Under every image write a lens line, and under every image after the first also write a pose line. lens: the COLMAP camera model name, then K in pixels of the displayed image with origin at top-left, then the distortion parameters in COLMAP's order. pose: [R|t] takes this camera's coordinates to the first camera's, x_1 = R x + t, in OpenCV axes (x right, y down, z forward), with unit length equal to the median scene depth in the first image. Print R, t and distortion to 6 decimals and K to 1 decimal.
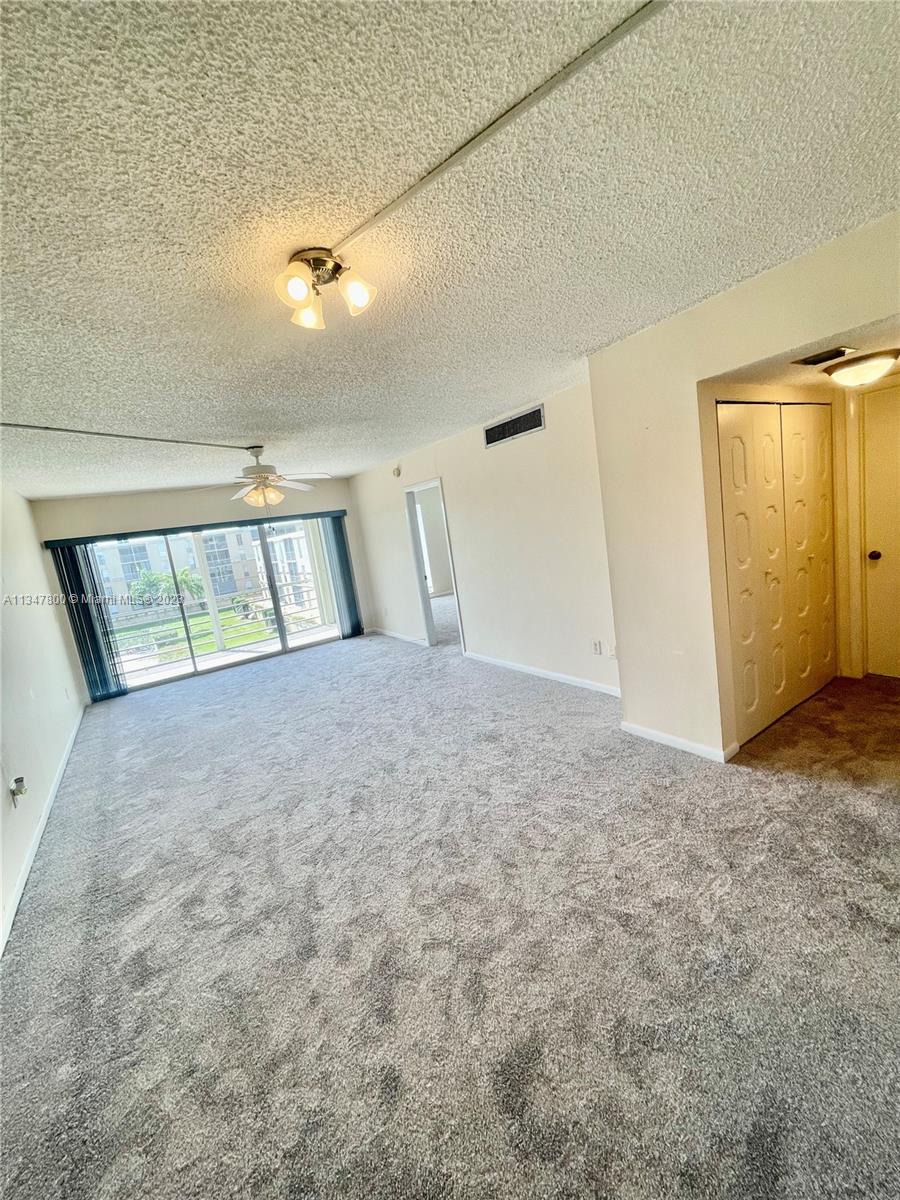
lens RADIAL K [[484.9, 0, 447.7], [0, 484.9, 596.8], [0, 0, 1]] dist [-0.000418, 0.000345]
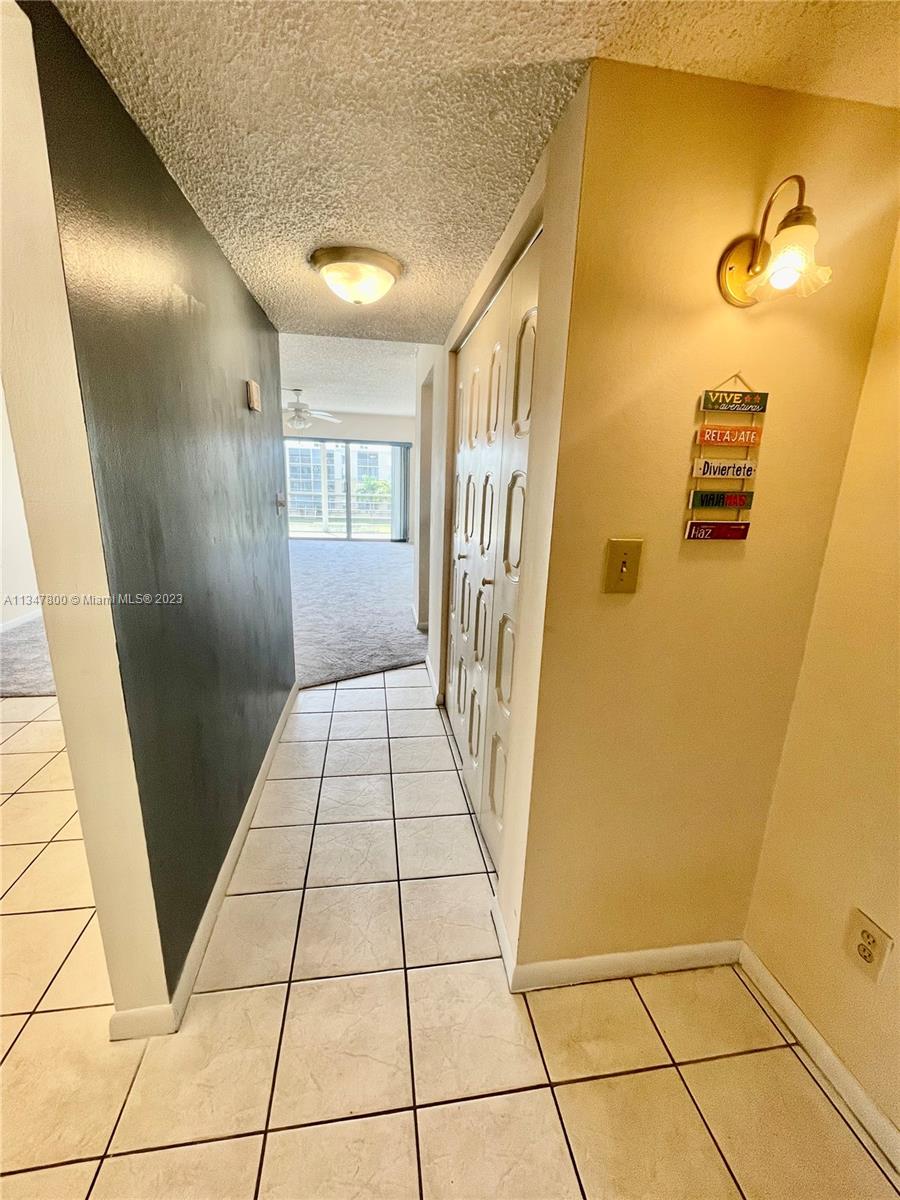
lens RADIAL K [[484.9, 0, 447.7], [0, 484.9, 596.8], [0, 0, 1]] dist [-0.000418, 0.000345]
pose [[0.891231, 0.270253, -0.364240, 0.613885], [-0.225538, 0.960831, 0.161051, -0.021745], [0.393498, -0.061383, 0.917274, -0.218727]]
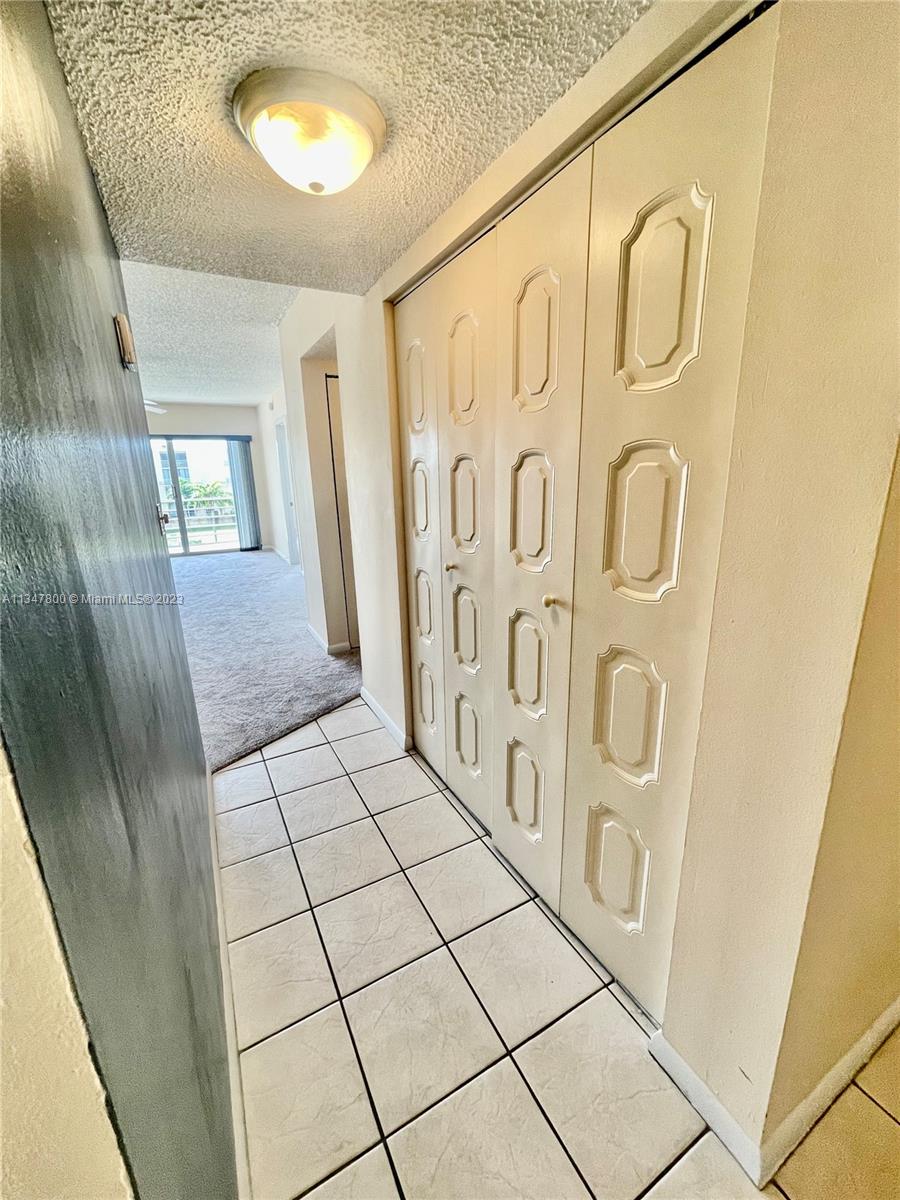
lens RADIAL K [[484.9, 0, 447.7], [0, 484.9, 596.8], [0, 0, 1]] dist [-0.000418, 0.000345]
pose [[0.988532, 0.139919, -0.056817, 0.480776], [-0.132551, 0.984188, 0.117495, -0.008603], [0.072358, -0.108616, 0.991447, -0.148975]]
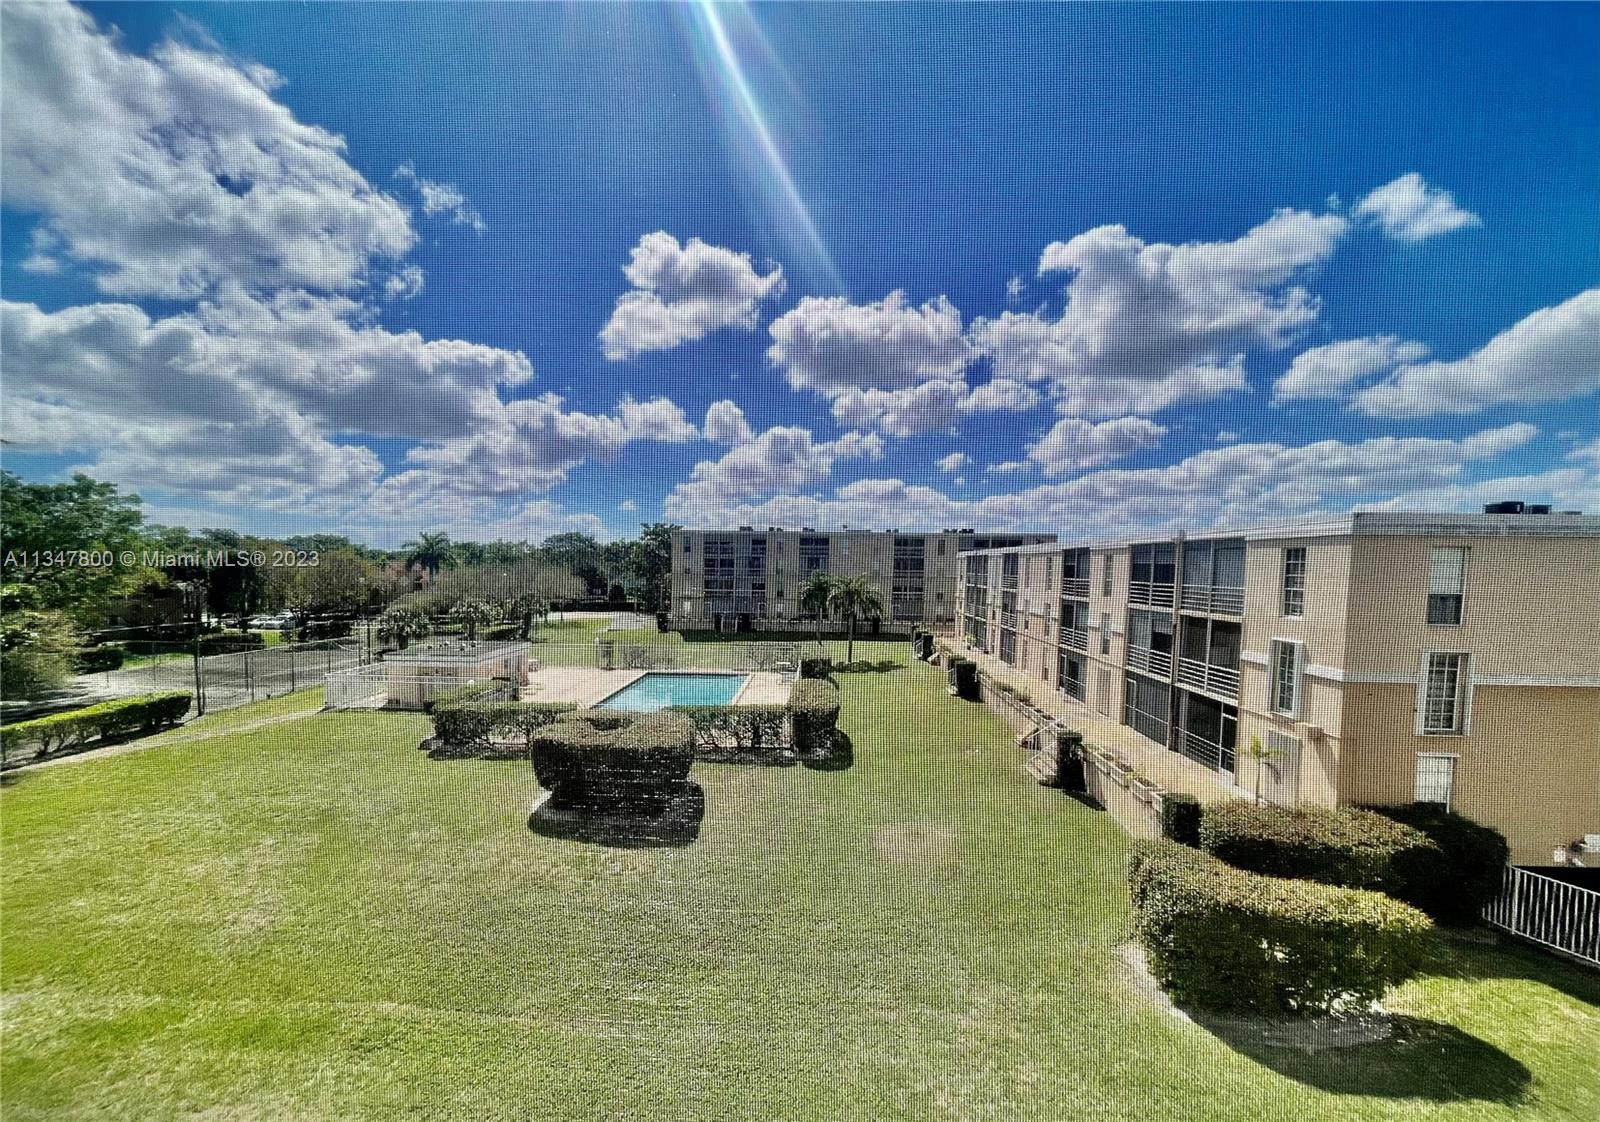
lens RADIAL K [[650.5, 0, 796.8], [0, 650.5, 610.1], [0, 0, 1]] dist [0.016955, 0.000100]
pose [[0.801602, 0.191905, -0.566221, -0.826063], [-0.212977, 0.976612, 0.029483, -0.198025], [0.558637, 0.096959, 0.823726, 2.094451]]
